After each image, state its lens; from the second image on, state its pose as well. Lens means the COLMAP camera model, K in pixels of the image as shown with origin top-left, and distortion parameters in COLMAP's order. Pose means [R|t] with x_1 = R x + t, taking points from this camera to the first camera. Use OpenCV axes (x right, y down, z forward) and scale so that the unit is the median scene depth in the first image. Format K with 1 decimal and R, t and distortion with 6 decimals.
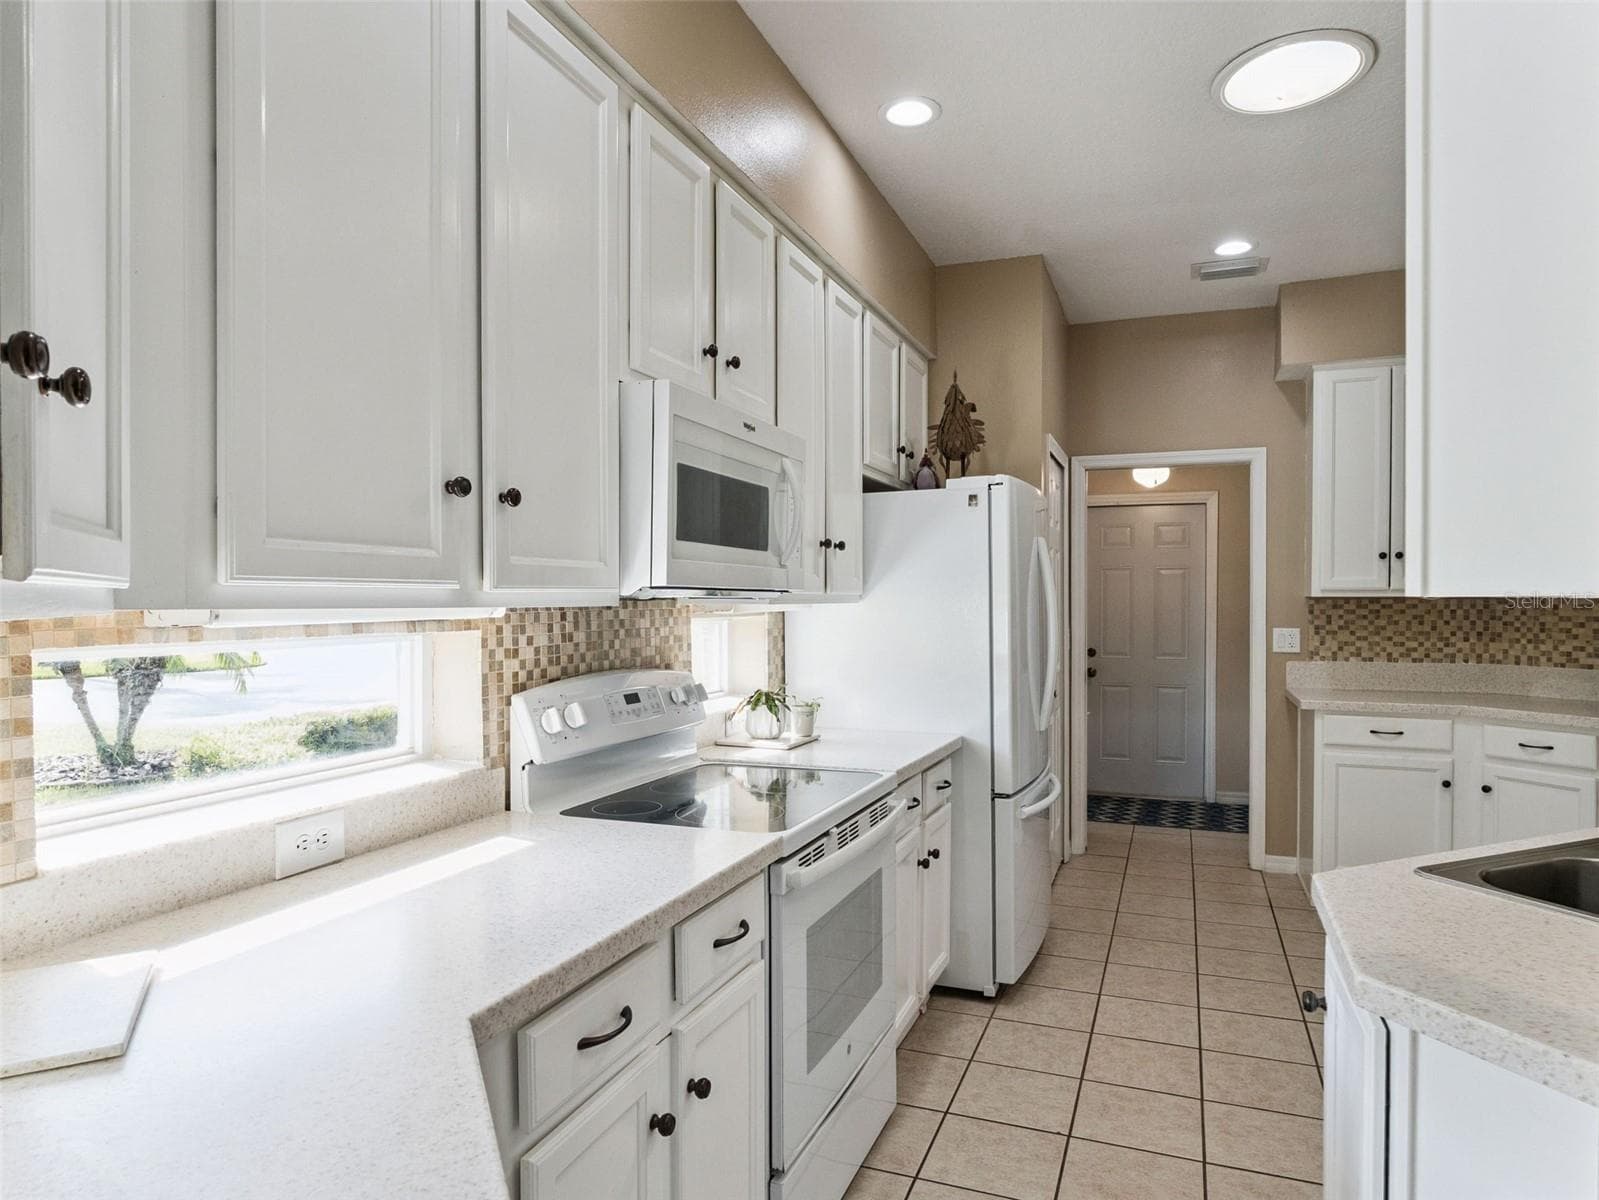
lens RADIAL K [[965.4, 0, 802.7], [0, 965.4, 607.9], [0, 0, 1]] dist [-0.001210, -0.000170]
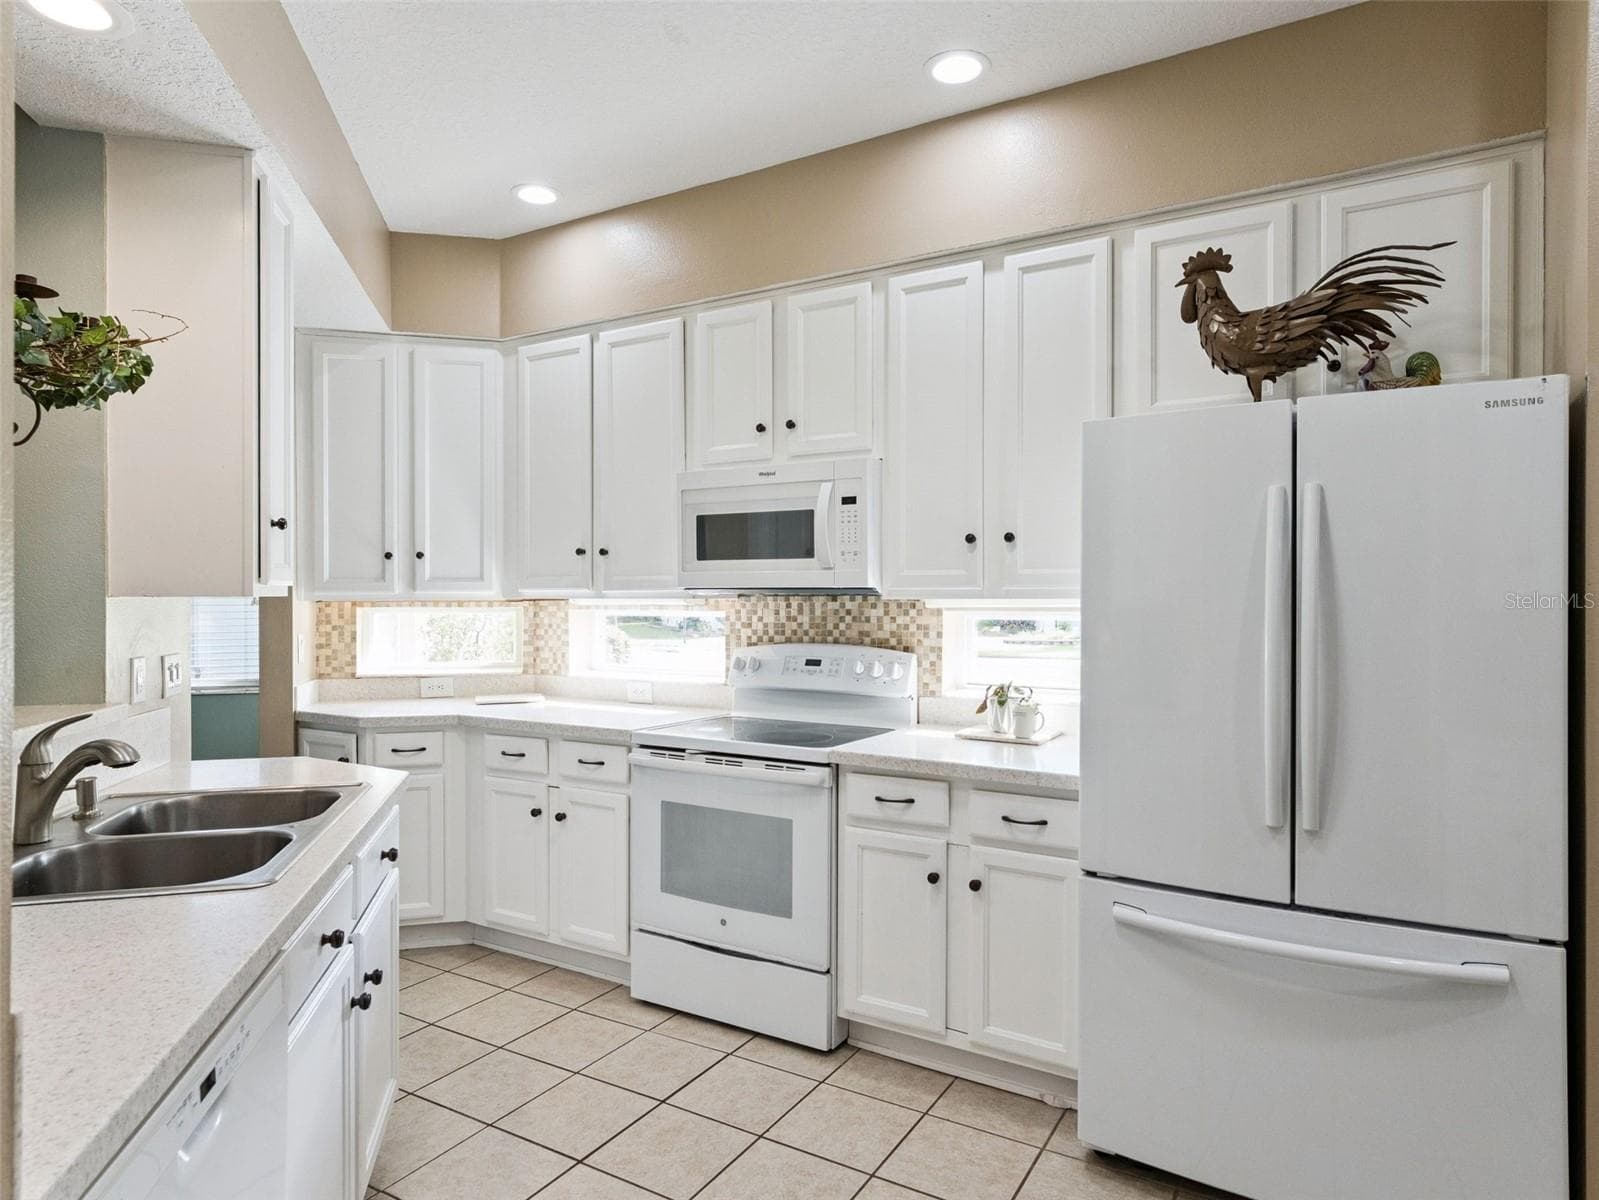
lens RADIAL K [[965.4, 0, 801.3], [0, 965.4, 596.3], [0, 0, 1]] dist [-0.001210, -0.000170]
pose [[-0.168379, 0.002397, -0.985719, 1.300966], [-0.006185, 0.999975, 0.003489, -0.012084], [0.985703, 0.006684, -0.168360, 1.257322]]
